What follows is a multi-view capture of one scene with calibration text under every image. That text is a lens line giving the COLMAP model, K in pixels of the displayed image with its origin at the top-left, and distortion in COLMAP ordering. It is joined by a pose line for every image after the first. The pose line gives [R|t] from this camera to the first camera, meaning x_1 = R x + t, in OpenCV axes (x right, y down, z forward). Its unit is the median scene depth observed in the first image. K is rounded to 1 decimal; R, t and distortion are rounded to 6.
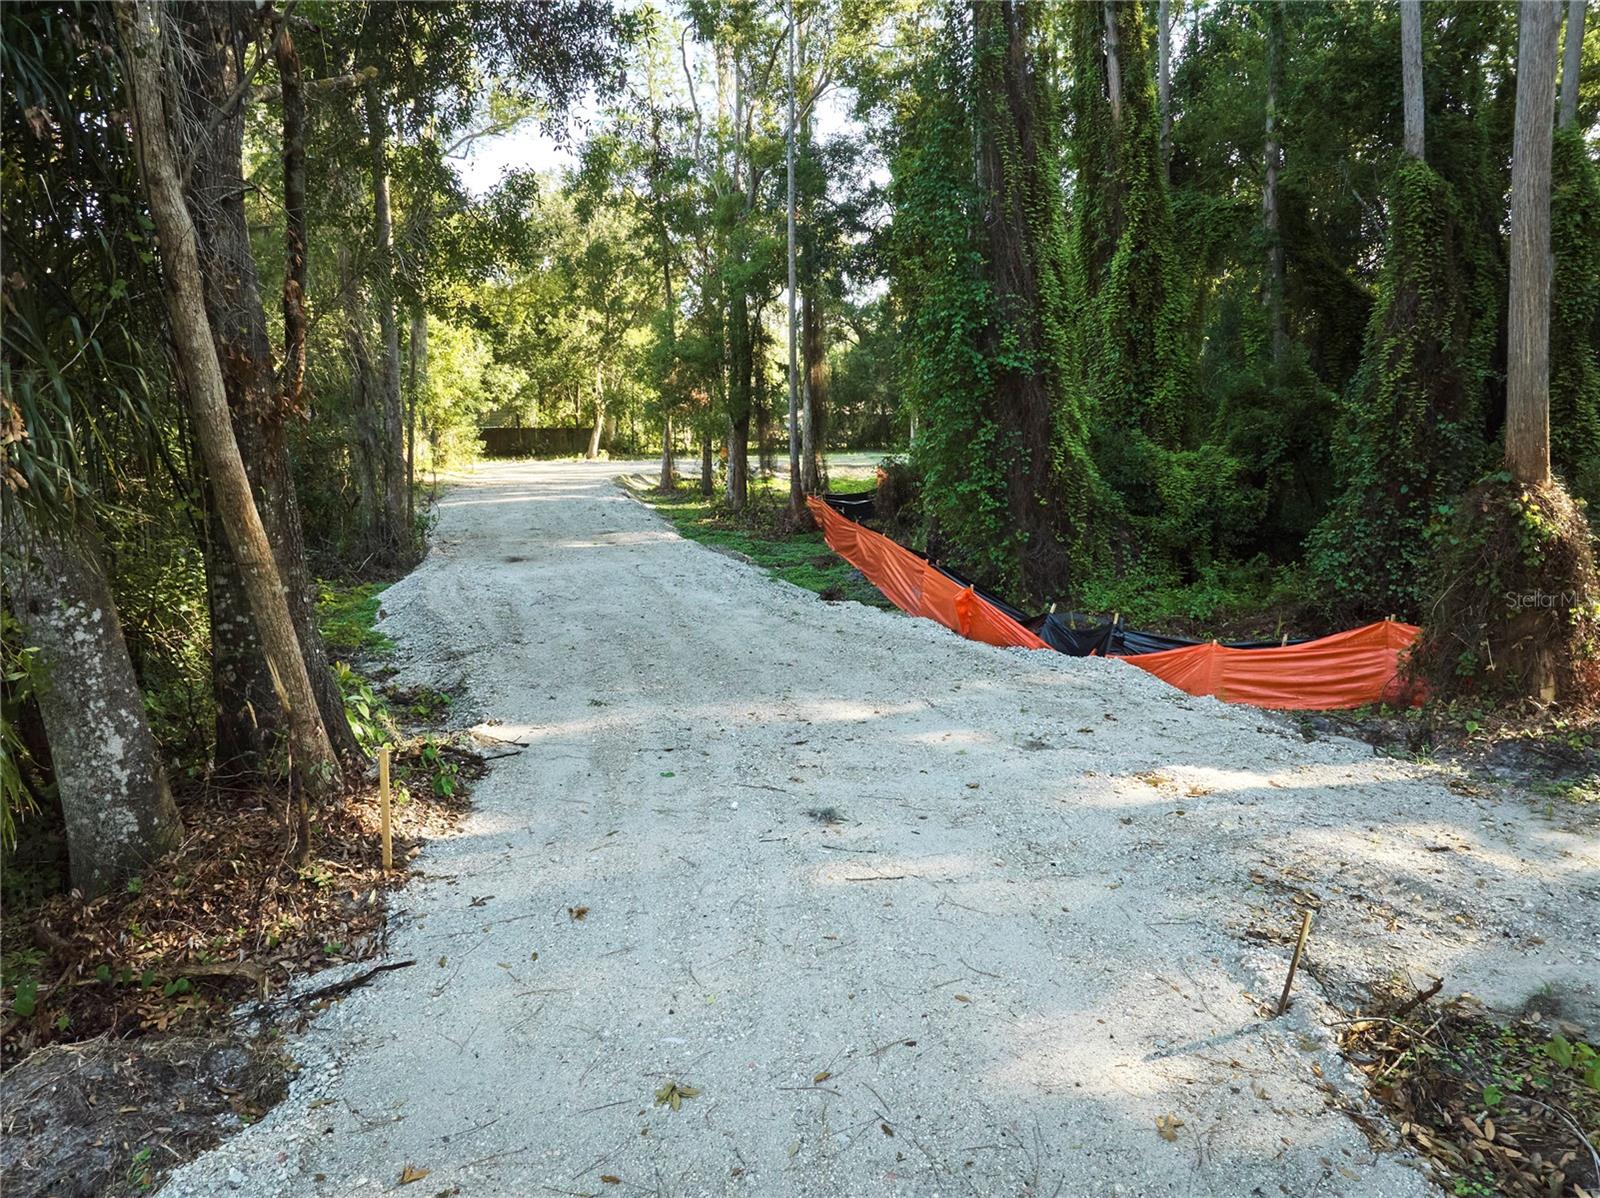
lens RADIAL K [[1126.7, 0, 800.8], [0, 1126.7, 598.1], [0, 0, 1]] dist [-0.044123, 0.017400]
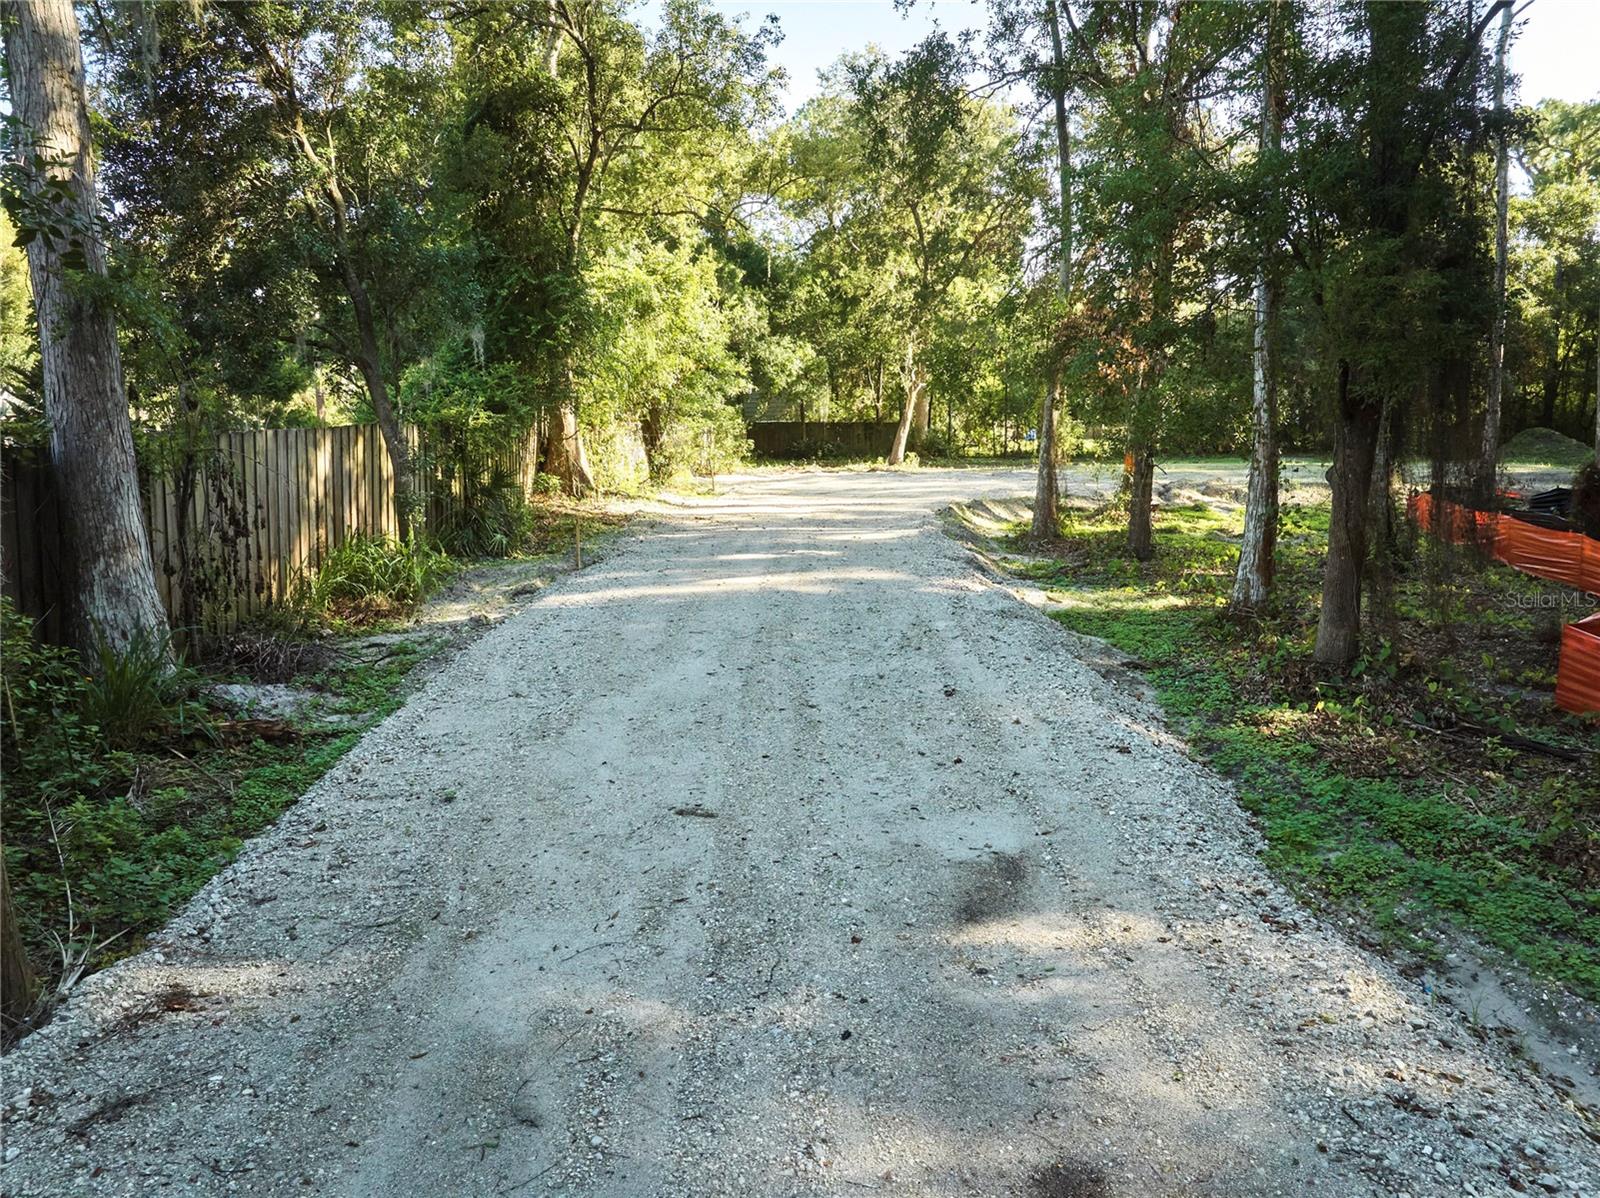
lens RADIAL K [[1126.7, 0, 799.5], [0, 1126.7, 598.0], [0, 0, 1]] dist [-0.044123, 0.017400]
pose [[0.965590, 0.038634, -0.257185, -0.057707], [-0.037840, 0.999251, 0.008038, -0.042691], [0.257303, 0.001970, 0.966329, 0.291154]]
